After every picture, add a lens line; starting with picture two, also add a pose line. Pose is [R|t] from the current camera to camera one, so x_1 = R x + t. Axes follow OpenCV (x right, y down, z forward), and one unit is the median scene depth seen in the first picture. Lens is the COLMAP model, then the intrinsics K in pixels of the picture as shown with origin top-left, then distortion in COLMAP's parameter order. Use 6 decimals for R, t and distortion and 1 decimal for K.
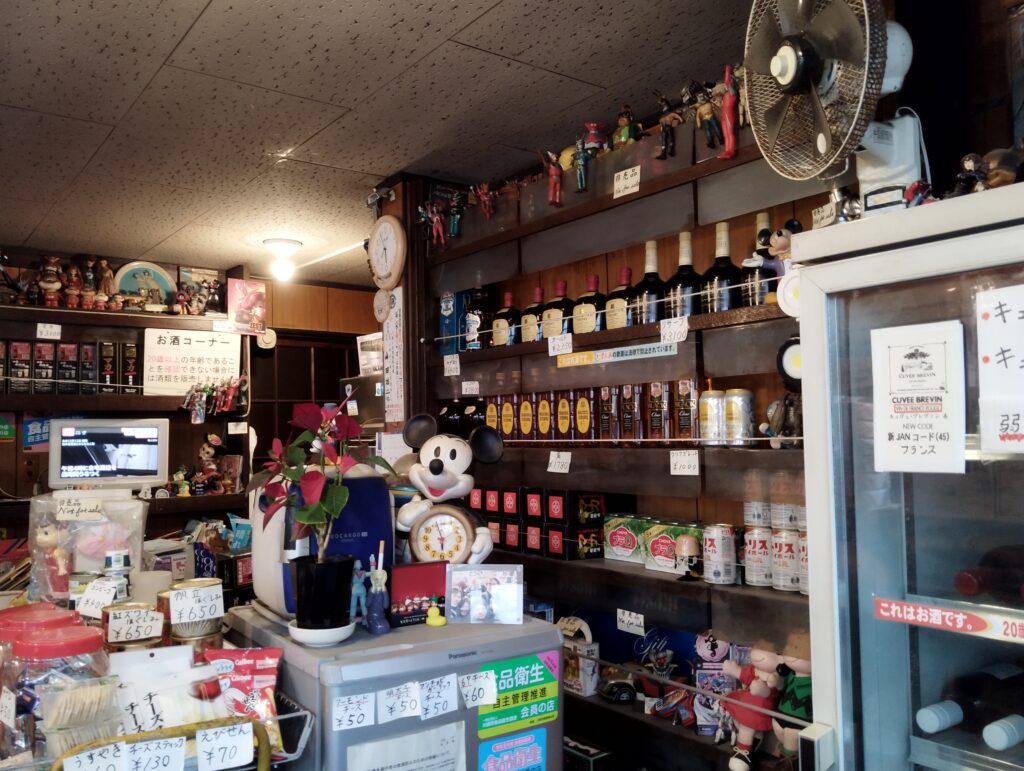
lens RADIAL K [[854.5, 0, 508.9], [0, 854.5, 388.7], [0, 0, 1]] dist [0.069361, -0.104624]
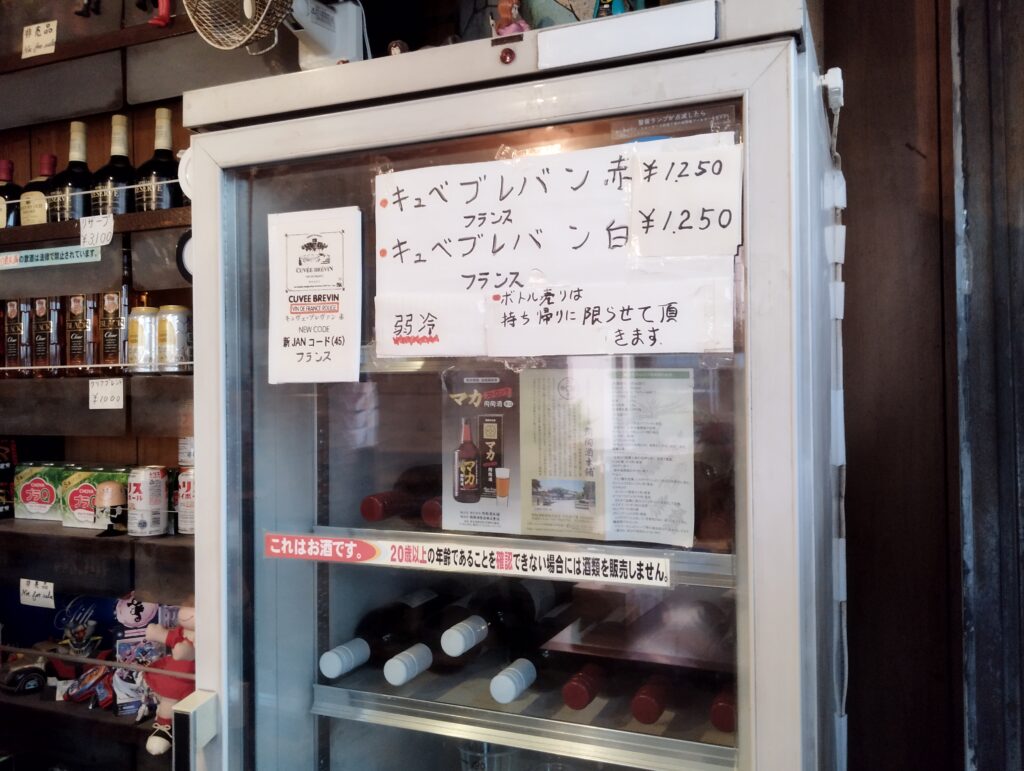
lens RADIAL K [[854.5, 0, 508.9], [0, 854.5, 388.7], [0, 0, 1]] dist [0.069361, -0.104624]
pose [[0.864530, -0.001315, 0.502579, 0.122509], [-0.025726, 0.998570, 0.046866, 0.032840], [-0.501922, -0.053447, 0.863260, 0.096079]]
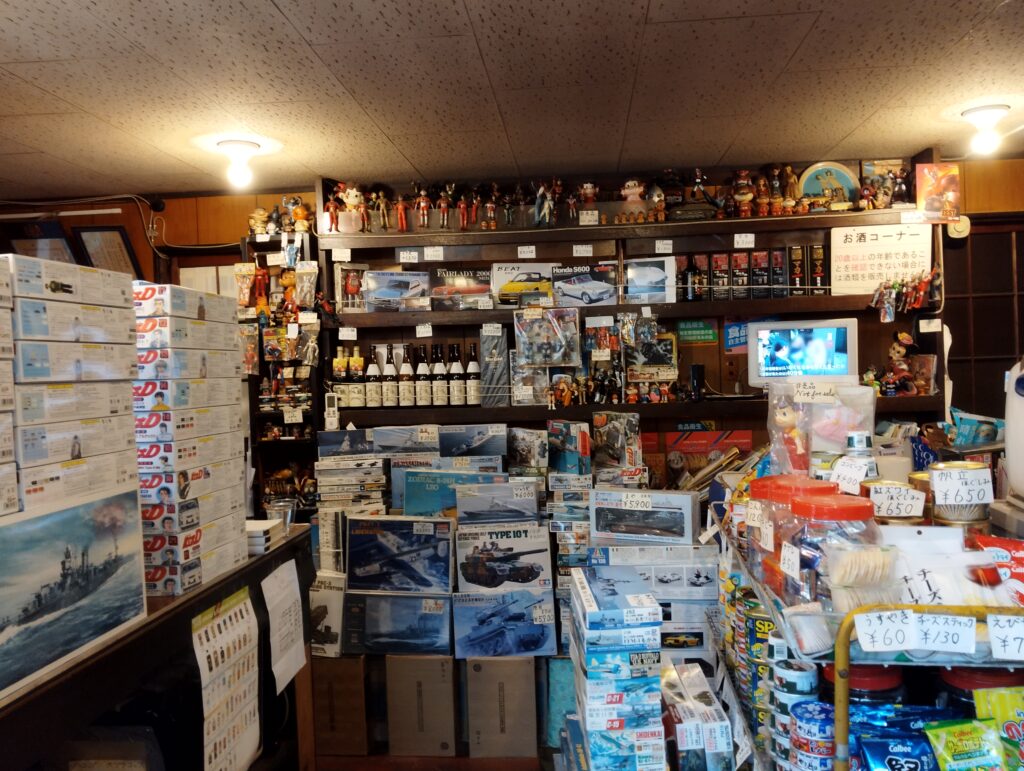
lens RADIAL K [[854.5, 0, 508.9], [0, 854.5, 388.7], [0, 0, 1]] dist [0.069361, -0.104624]
pose [[0.741099, 0.011412, -0.671299, -0.069383], [0.059532, 0.994800, 0.082633, 0.025916], [0.668752, -0.101203, 0.736566, -0.006619]]
